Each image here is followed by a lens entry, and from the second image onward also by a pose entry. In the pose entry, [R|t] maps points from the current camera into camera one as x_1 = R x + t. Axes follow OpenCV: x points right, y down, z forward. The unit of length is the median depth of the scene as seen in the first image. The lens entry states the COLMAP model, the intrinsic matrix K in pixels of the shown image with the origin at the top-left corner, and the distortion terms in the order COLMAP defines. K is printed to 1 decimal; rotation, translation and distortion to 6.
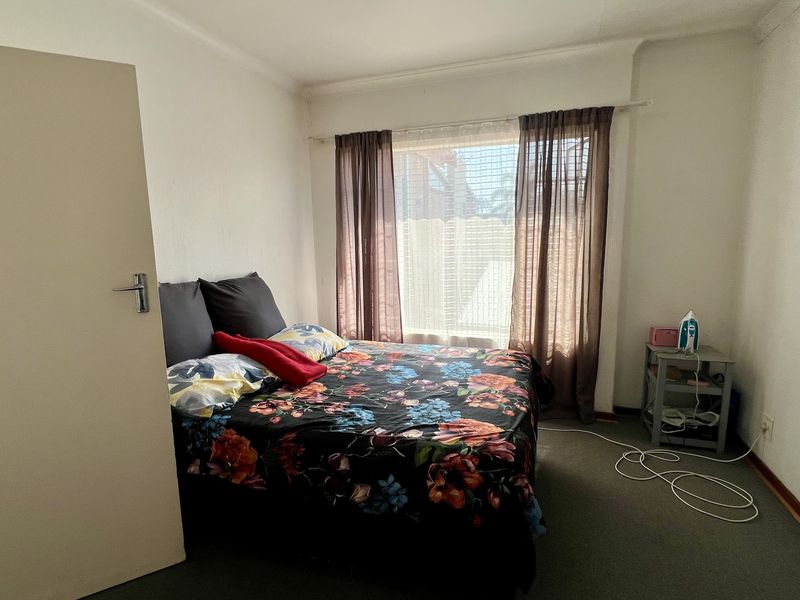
lens RADIAL K [[427.6, 0, 395.6], [0, 427.6, 297.9], [0, 0, 1]] dist [-0.002541, 0.001139]
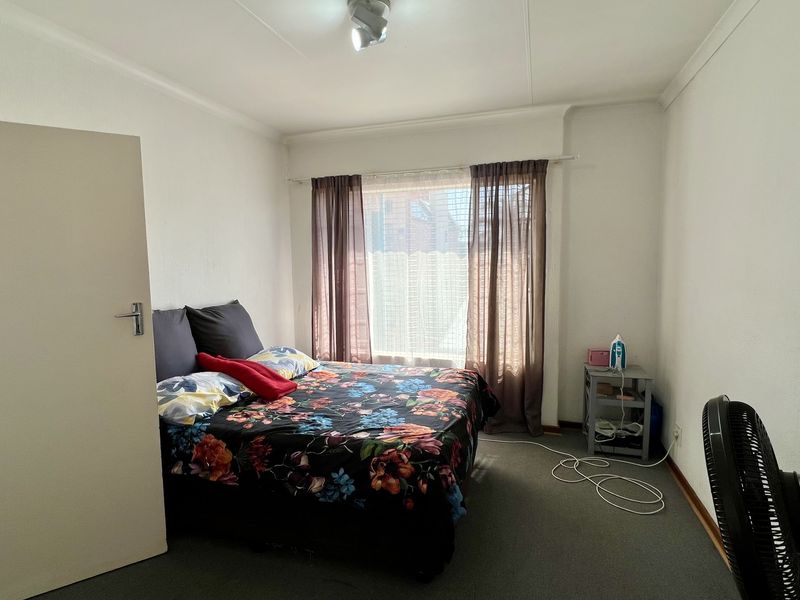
lens RADIAL K [[427.6, 0, 395.6], [0, 427.6, 297.9], [0, 0, 1]] dist [-0.002541, 0.001139]
pose [[0.999536, 0.001842, 0.030397, 0.059734], [-0.000042, 0.998251, -0.059118, 0.000478], [-0.030452, 0.059089, 0.997788, -0.142307]]
